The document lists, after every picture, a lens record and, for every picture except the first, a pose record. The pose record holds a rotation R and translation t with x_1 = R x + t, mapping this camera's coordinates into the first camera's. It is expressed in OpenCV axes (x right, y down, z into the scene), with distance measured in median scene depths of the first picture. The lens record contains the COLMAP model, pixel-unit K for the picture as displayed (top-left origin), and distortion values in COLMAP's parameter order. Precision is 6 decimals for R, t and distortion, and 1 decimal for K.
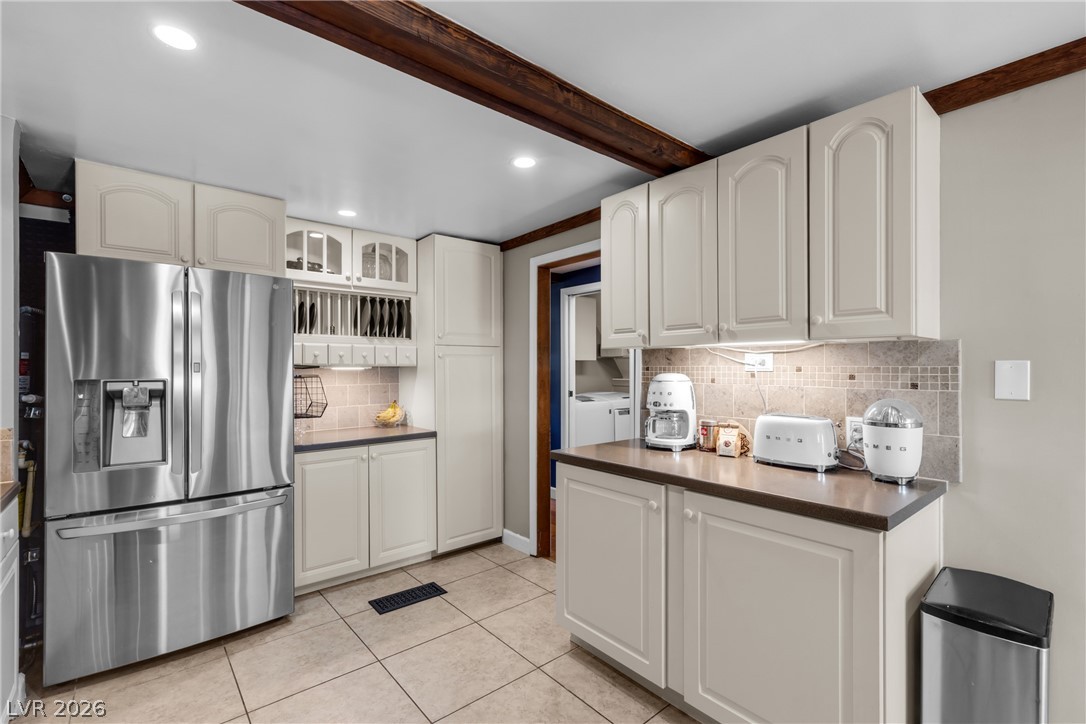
lens RADIAL K [[481.3, 0, 569.2], [0, 481.3, 372.5], [0, 0, 1]] dist [0.013263, -0.000193]
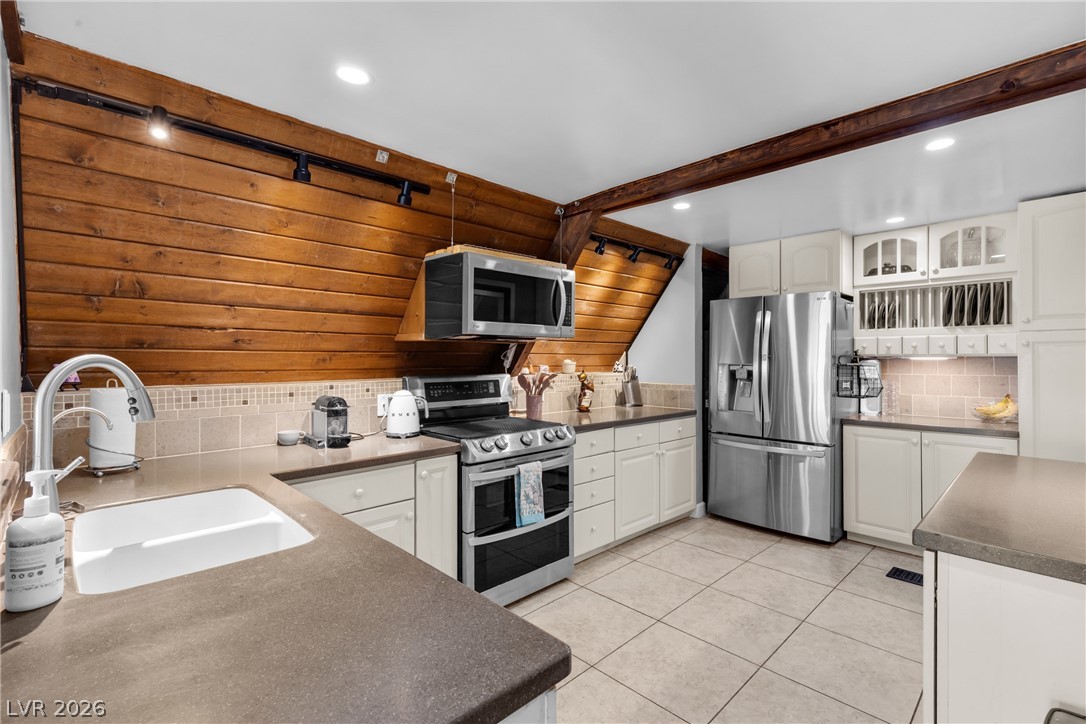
lens RADIAL K [[492.5, 0, 543.0], [0, 492.5, 362.0], [0, 0, 1]] dist [-0.017998, -0.000020]
pose [[0.057834, 0.006444, -0.998305, 0.866293], [-0.009814, 0.999935, 0.005886, 0.002534], [0.998278, 0.009457, 0.057894, 0.162637]]
